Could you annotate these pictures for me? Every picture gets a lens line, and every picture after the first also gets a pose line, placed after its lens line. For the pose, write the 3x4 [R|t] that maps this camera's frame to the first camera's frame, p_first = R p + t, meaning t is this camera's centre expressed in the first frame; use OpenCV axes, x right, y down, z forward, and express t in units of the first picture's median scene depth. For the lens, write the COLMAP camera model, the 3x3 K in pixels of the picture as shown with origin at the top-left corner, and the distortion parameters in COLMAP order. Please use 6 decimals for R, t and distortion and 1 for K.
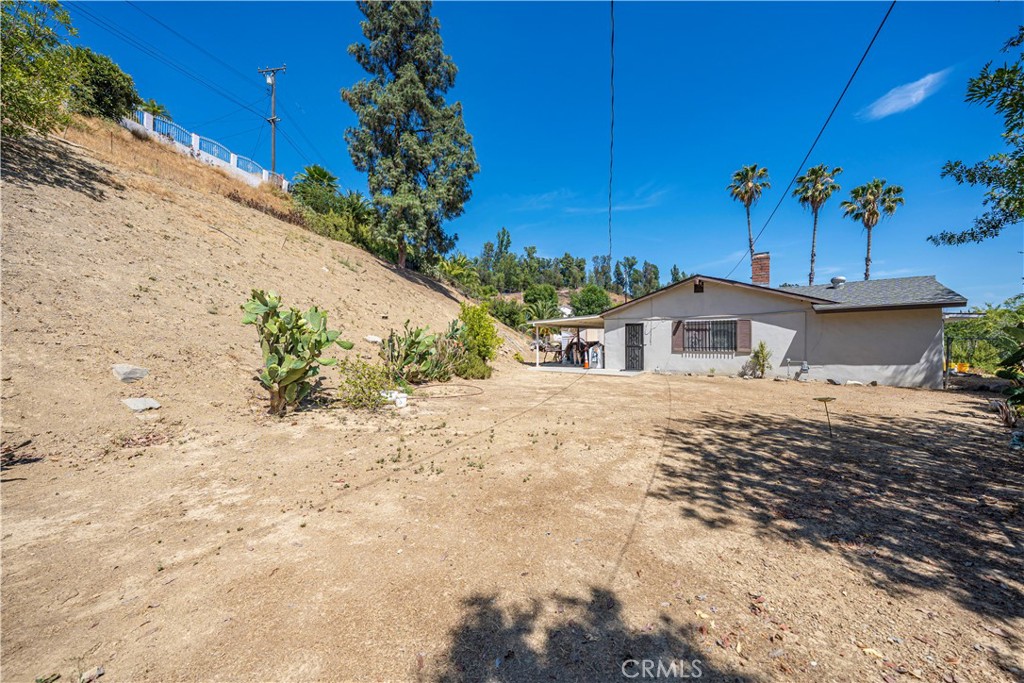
lens RADIAL K [[354.3, 0, 521.5], [0, 354.3, 338.4], [0, 0, 1]] dist [-0.001779, 0.000163]
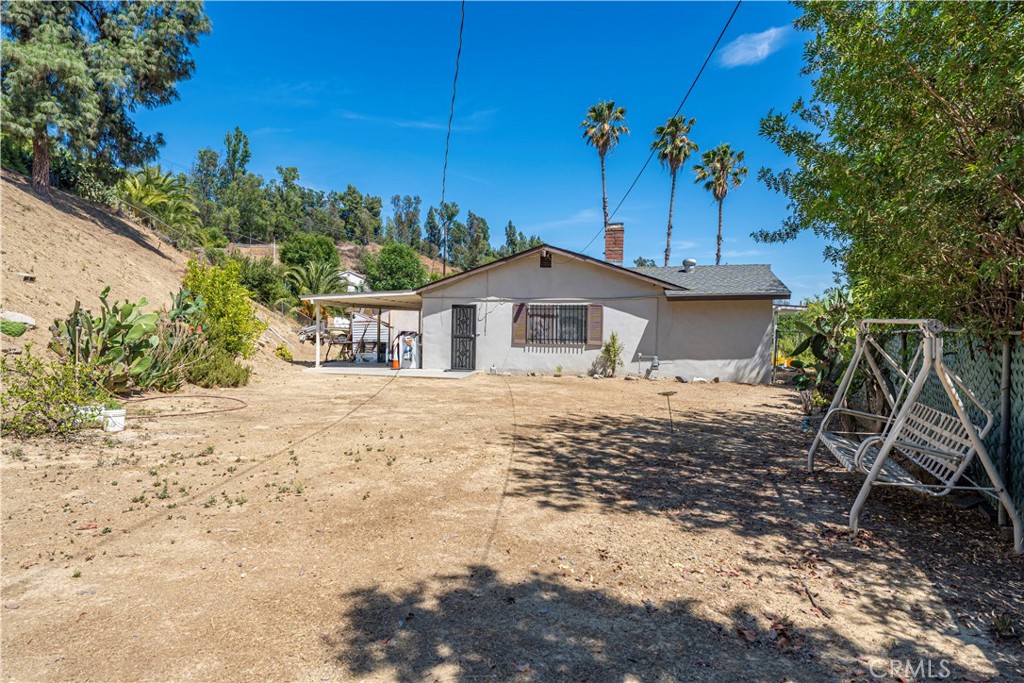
lens RADIAL K [[586.6, 0, 506.9], [0, 586.6, 341.0], [0, 0, 1]] dist [0.021271, -0.000282]
pose [[0.914754, 0.007078, 0.403949, -0.112322], [-0.018229, 0.999551, 0.023765, 0.000925], [-0.403600, -0.029102, 0.914473, -0.168944]]
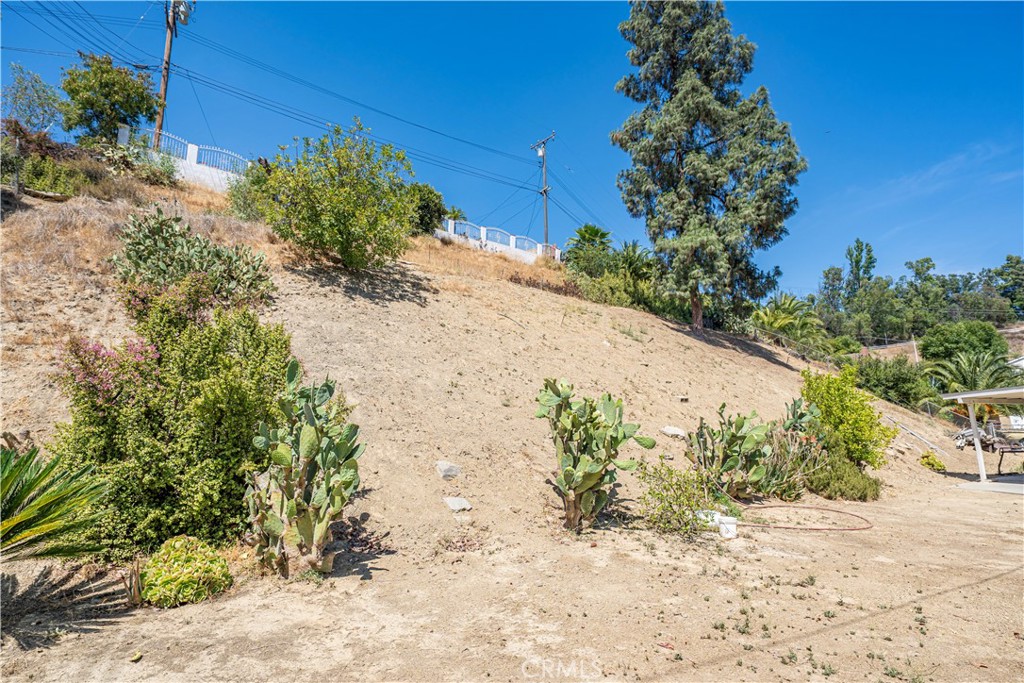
lens RADIAL K [[494.5, 0, 511.6], [0, 494.5, 339.1], [0, 0, 1]] dist [0.003616, -0.001168]
pose [[0.779835, -0.120114, -0.614353, -0.035553], [0.014117, 0.984543, -0.174572, -0.013984], [0.625825, 0.127465, 0.769477, -0.012537]]
